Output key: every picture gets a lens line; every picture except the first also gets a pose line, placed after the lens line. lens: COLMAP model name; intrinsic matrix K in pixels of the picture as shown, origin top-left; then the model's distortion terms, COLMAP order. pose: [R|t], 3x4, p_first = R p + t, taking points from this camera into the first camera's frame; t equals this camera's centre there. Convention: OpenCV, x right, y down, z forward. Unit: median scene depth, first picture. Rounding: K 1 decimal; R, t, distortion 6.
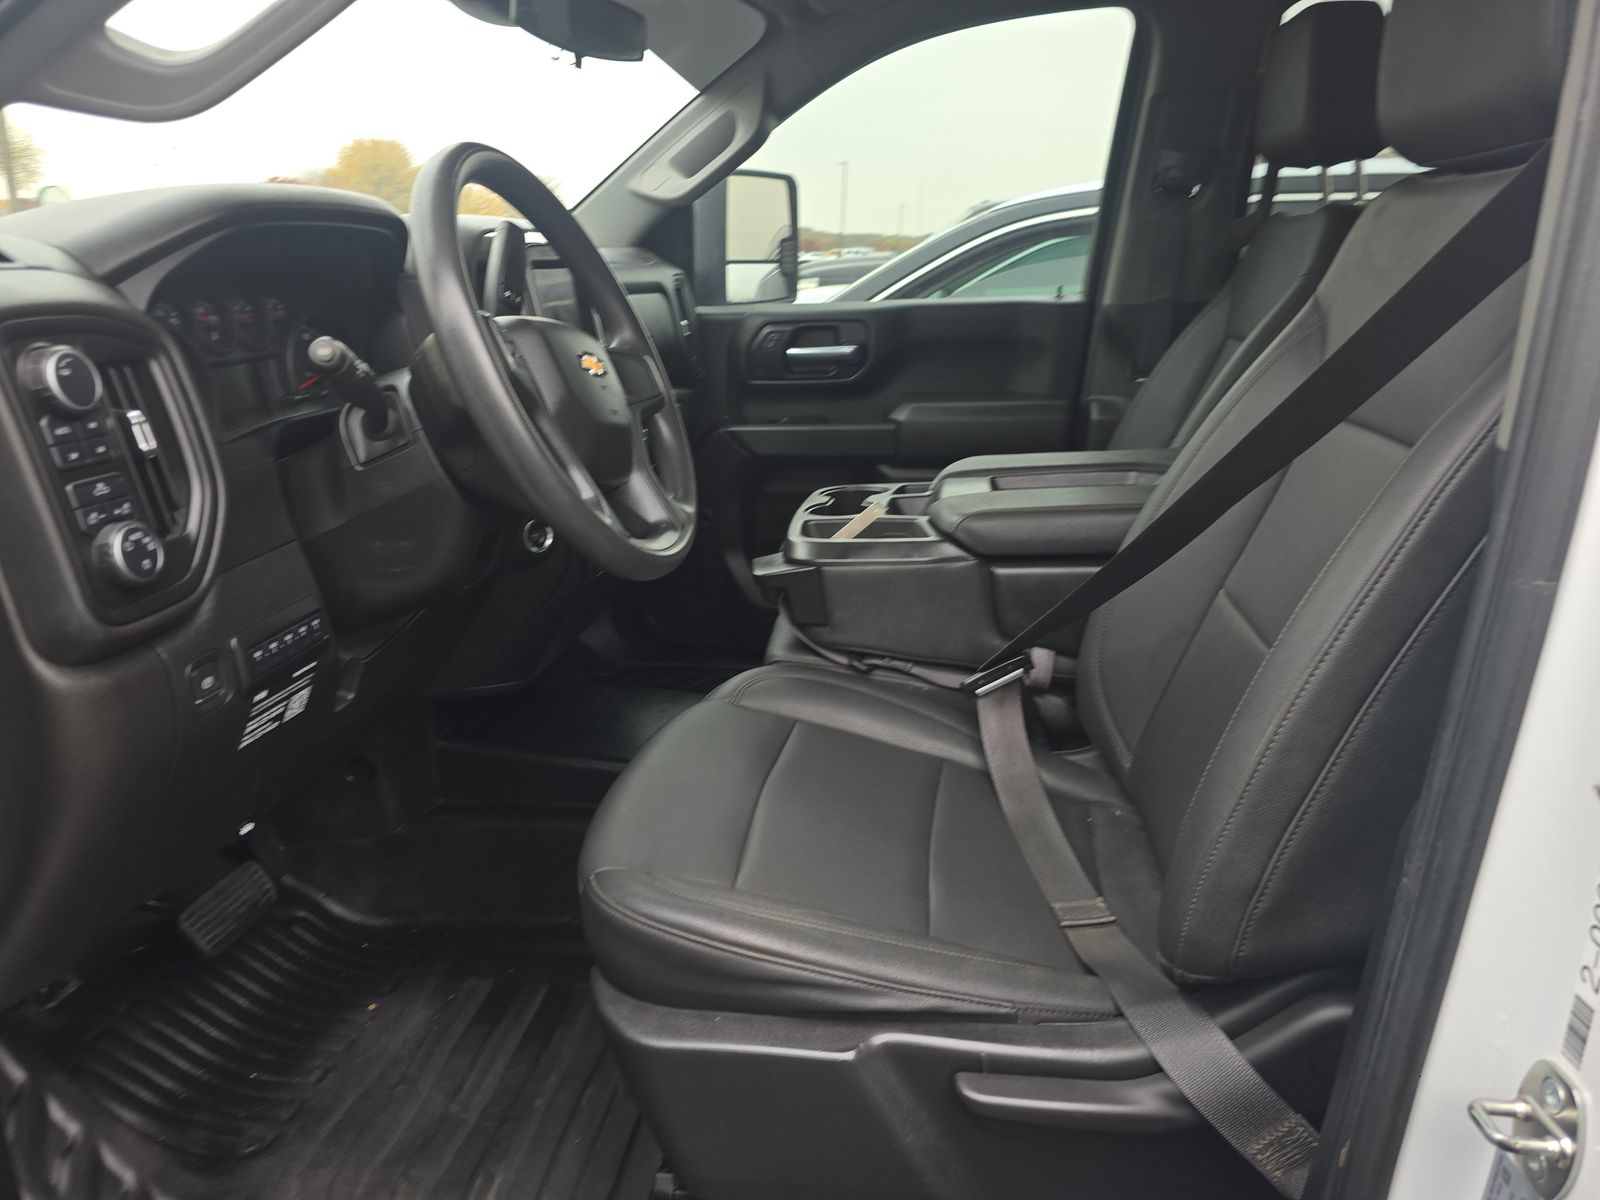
lens RADIAL K [[1119.1, 0, 800.0], [0, 1119.1, 600.0], [0, 0, 1]] dist [0.016026, -0.002364]
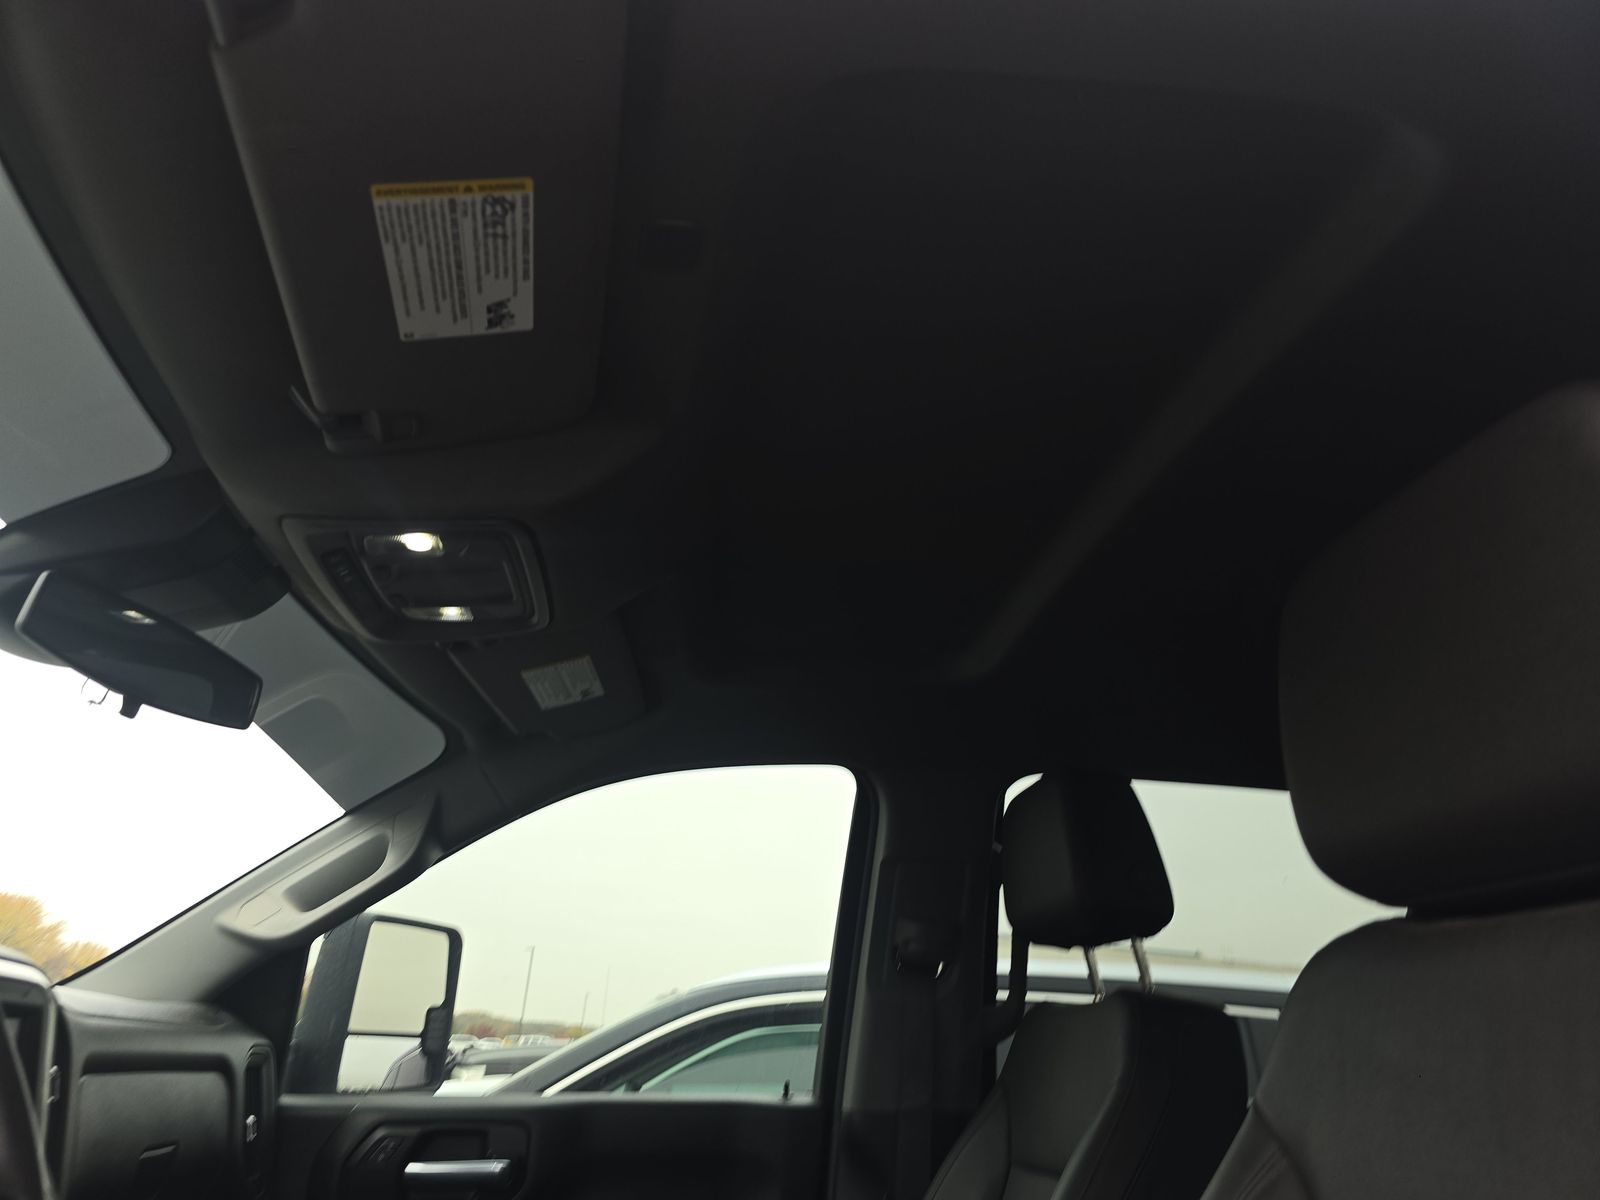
lens RADIAL K [[1119.1, 0, 800.0], [0, 1119.1, 600.0], [0, 0, 1]] dist [0.016026, -0.002364]
pose [[0.964314, 0.134070, 0.228306, 0.017939], [0.039003, 0.780968, -0.623352, -0.054284], [-0.261872, 0.610011, 0.747870, 0.207586]]
